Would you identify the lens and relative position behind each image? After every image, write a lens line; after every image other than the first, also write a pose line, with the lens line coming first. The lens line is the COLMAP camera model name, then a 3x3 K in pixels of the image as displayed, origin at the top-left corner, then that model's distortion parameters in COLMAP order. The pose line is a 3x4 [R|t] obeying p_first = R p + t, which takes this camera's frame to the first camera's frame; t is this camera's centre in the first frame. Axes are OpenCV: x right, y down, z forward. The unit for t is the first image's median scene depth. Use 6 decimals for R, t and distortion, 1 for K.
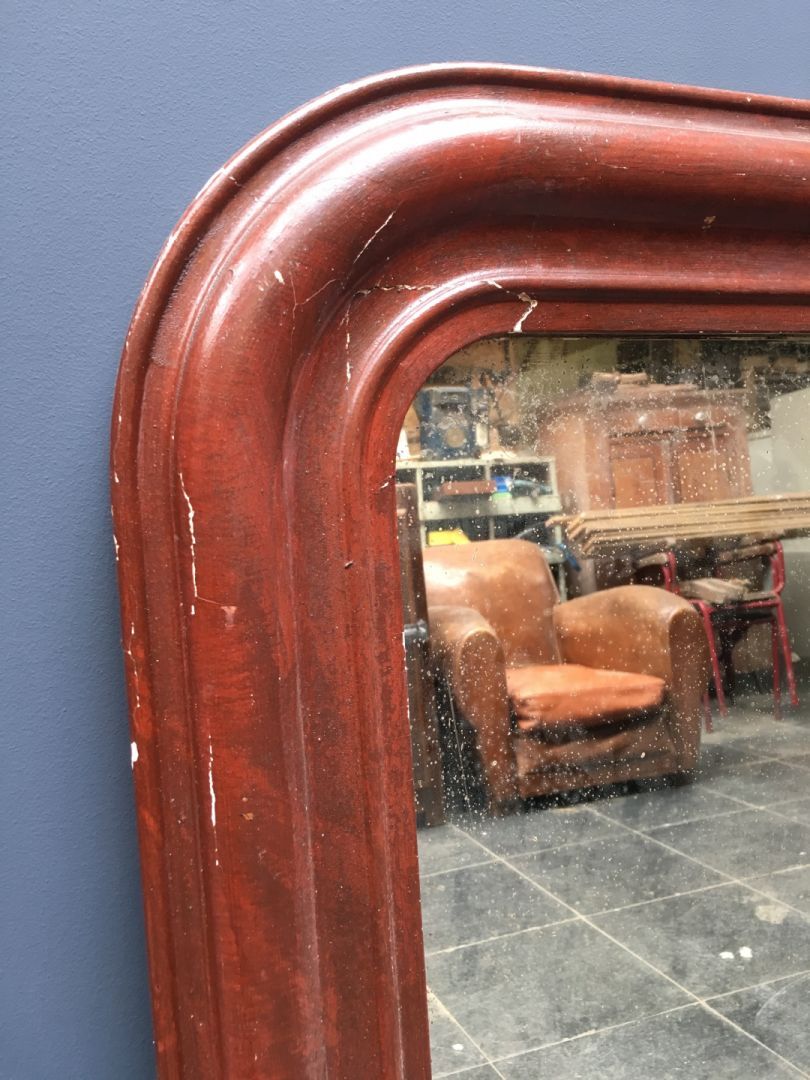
lens RADIAL K [[913.5, 0, 405.0], [0, 913.5, 540.0], [0, 0, 1]] dist [0.089068, -0.129694]
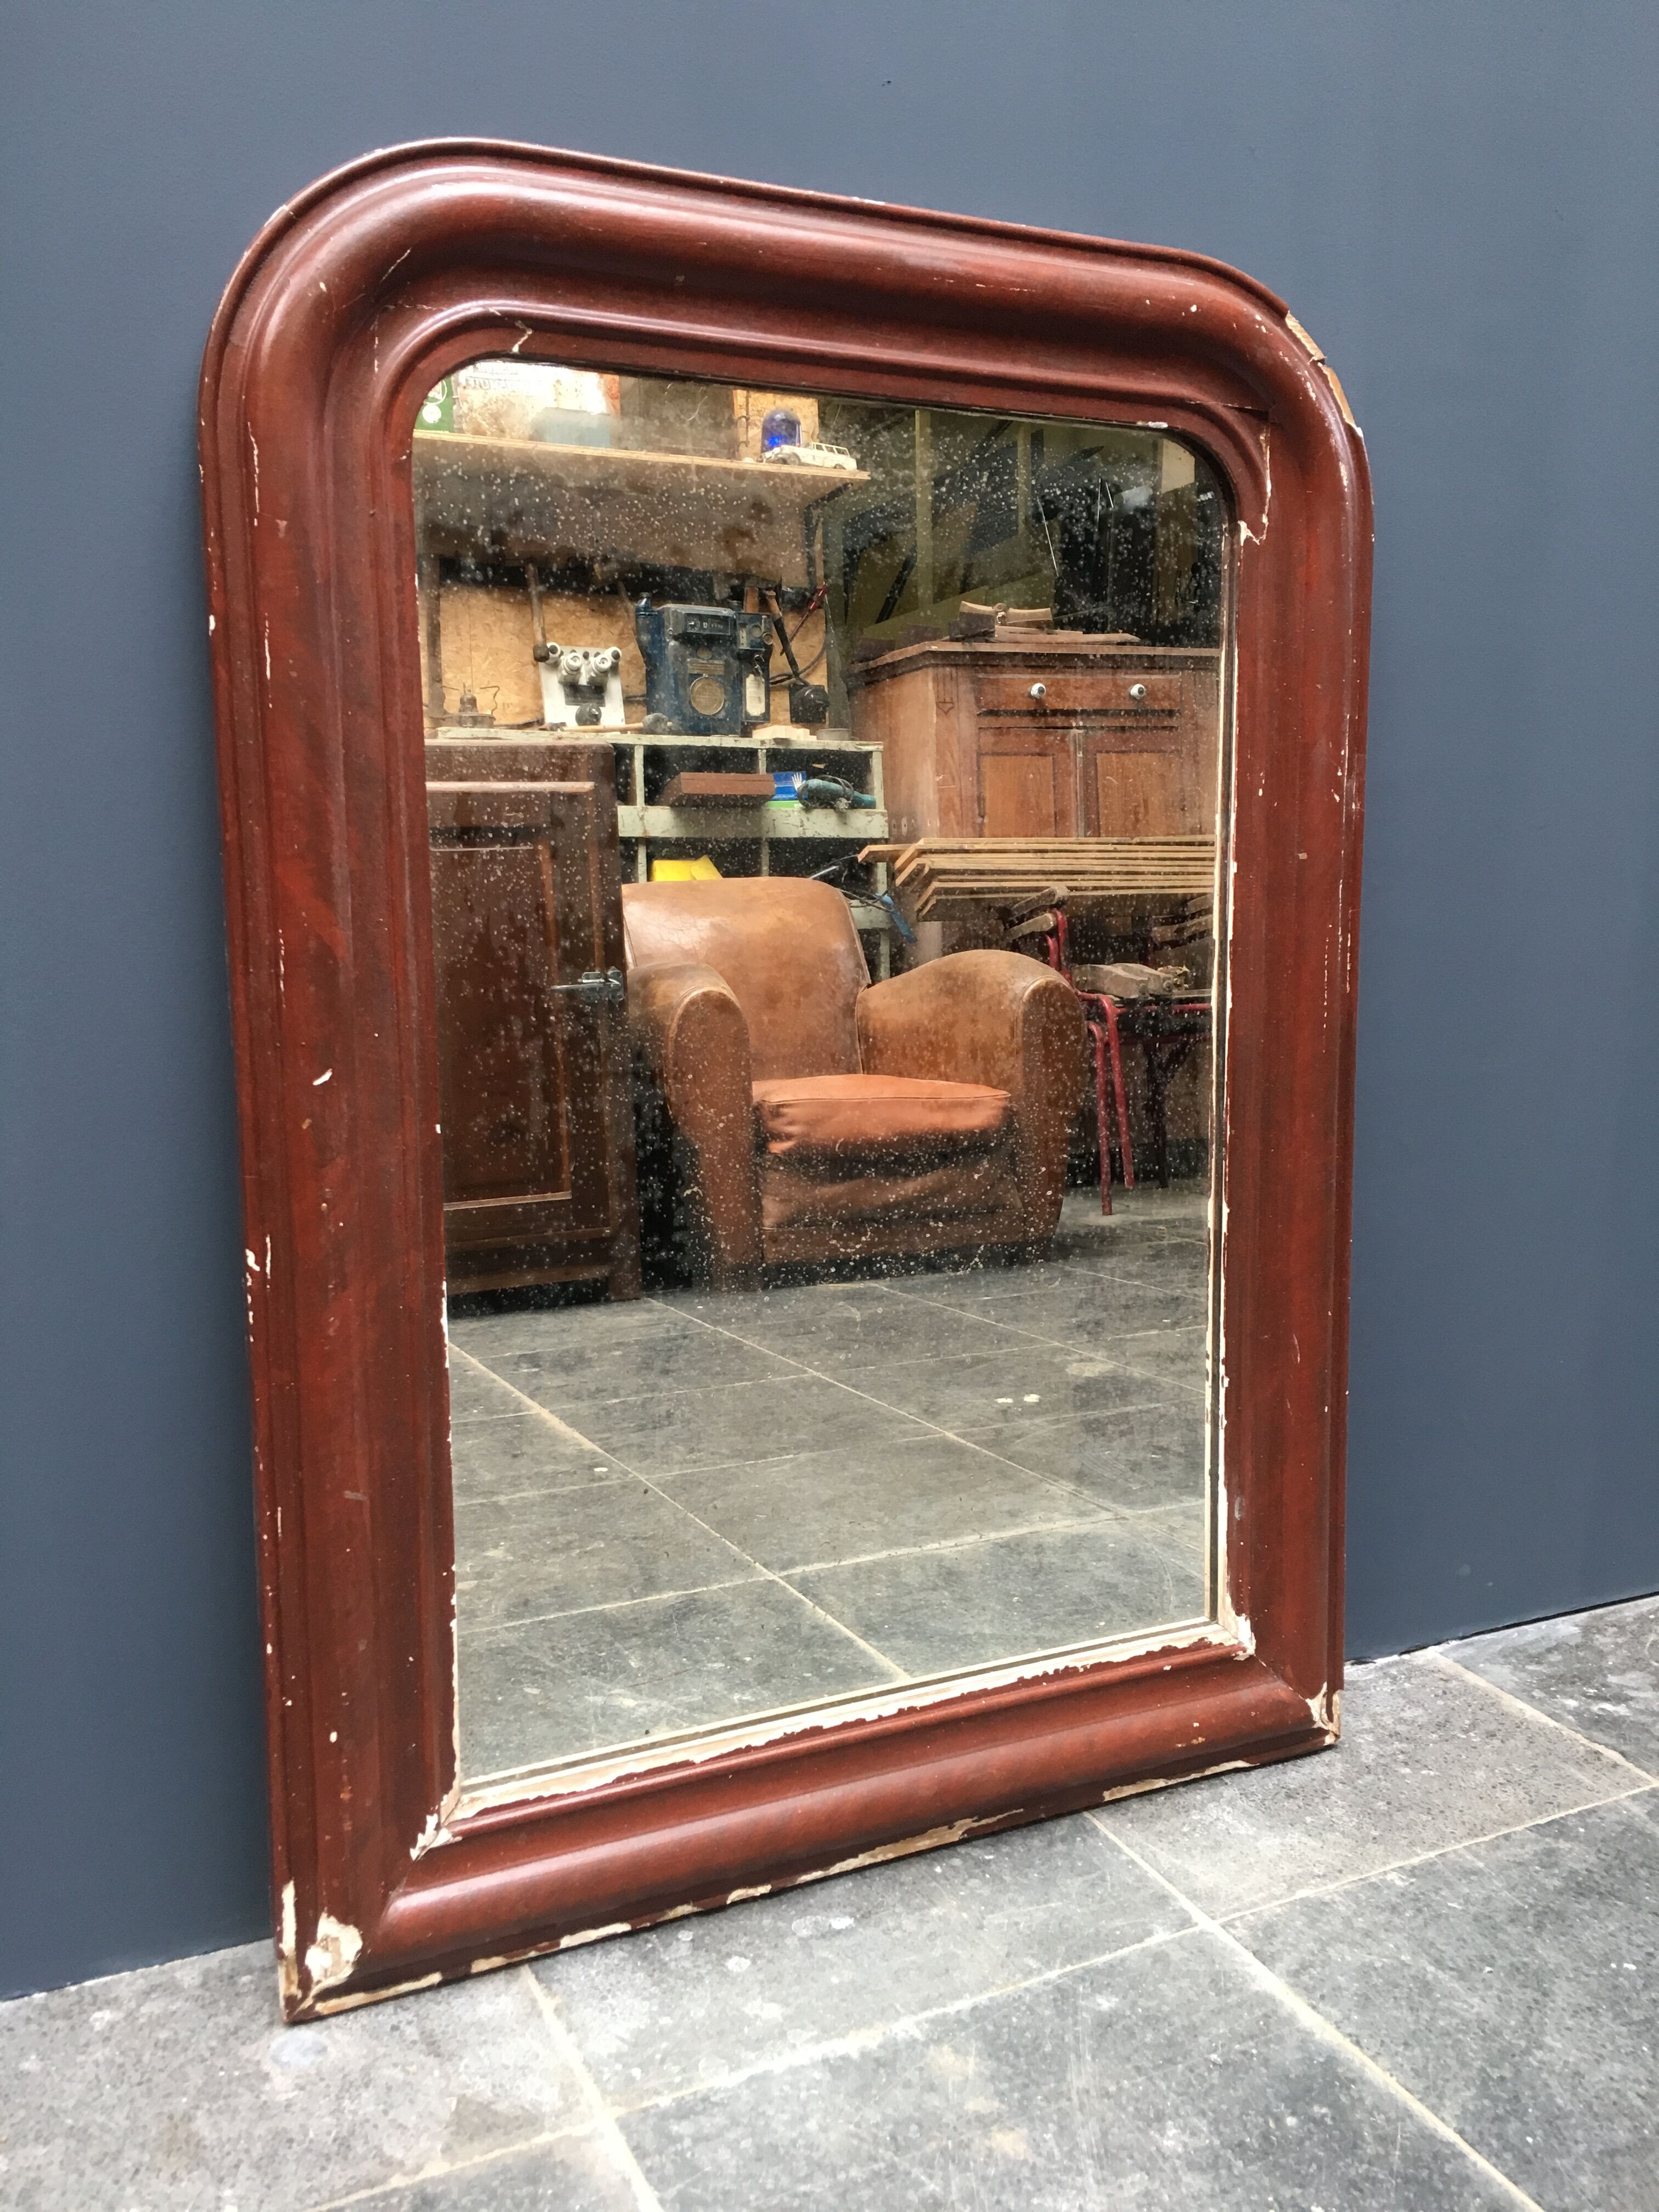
lens RADIAL K [[1870.9, 0, 829.5], [0, 1870.9, 1106.0], [0, 0, 1]] dist [0.089068, -0.129694]
pose [[0.995452, 0.037770, 0.087455, 0.046140], [-0.043164, 0.997226, 0.060633, 0.081225], [-0.084922, -0.064133, 0.994322, -0.219195]]
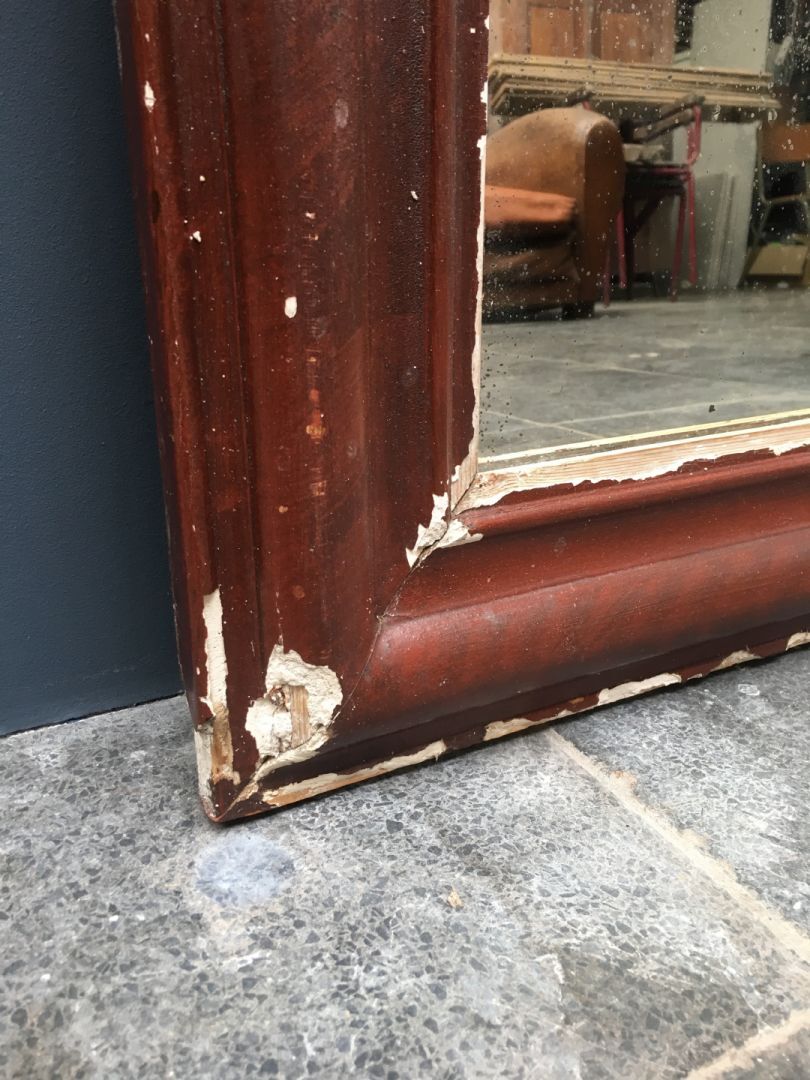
lens RADIAL K [[928.6, 0, 405.0], [0, 928.6, 540.0], [0, 0, 1]] dist [0.083797, -0.145144]
pose [[0.991738, 0.007811, 0.128039, -0.005985], [-0.042747, 0.961217, 0.272460, 0.208319], [-0.120945, -0.275683, 0.953610, 0.019160]]
